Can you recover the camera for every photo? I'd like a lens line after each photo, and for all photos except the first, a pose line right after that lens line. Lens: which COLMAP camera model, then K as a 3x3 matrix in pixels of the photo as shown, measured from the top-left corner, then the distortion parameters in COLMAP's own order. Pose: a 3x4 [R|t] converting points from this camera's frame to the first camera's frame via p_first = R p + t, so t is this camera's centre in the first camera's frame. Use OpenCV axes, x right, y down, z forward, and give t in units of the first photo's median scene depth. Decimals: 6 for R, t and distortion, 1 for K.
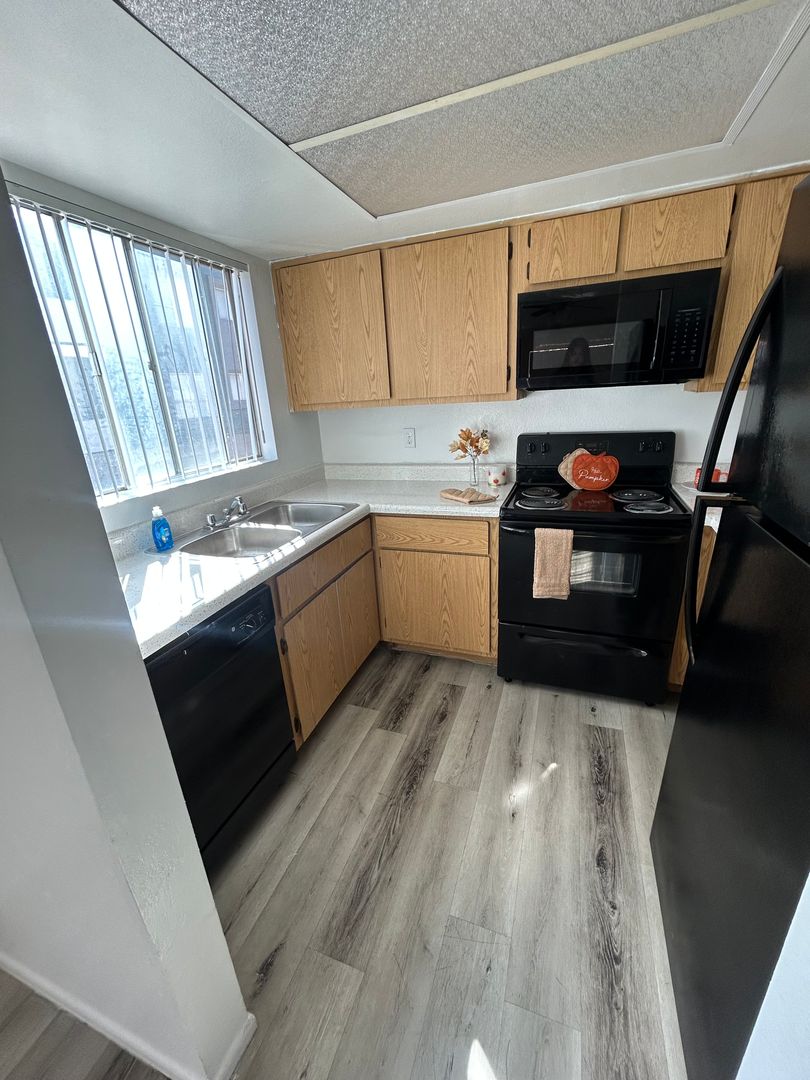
lens RADIAL K [[437.5, 0, 405.3], [0, 437.5, 538.2], [0, 0, 1]] dist [0.001557, 0.000422]
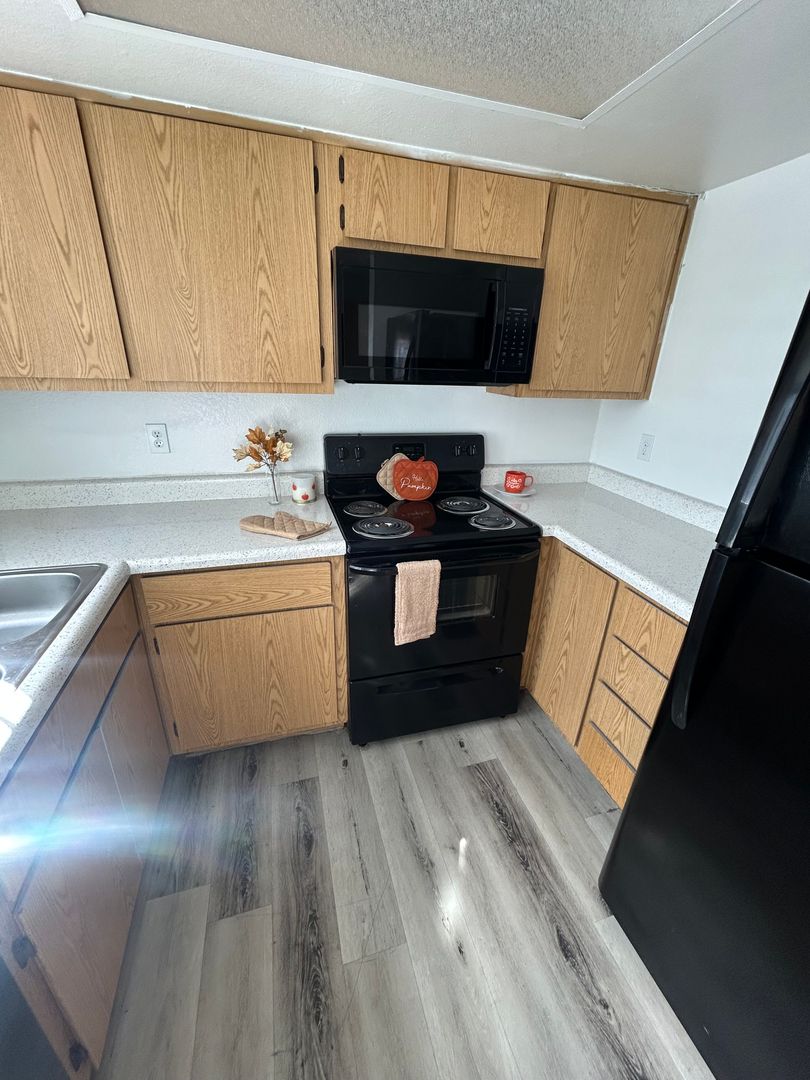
lens RADIAL K [[437.5, 0, 405.3], [0, 437.5, 538.2], [0, 0, 1]] dist [0.001557, 0.000422]
pose [[0.796022, -0.146806, 0.587194, -0.132230], [0.116830, 0.989163, 0.088924, -0.123903], [-0.593885, -0.002184, 0.804547, 0.323276]]
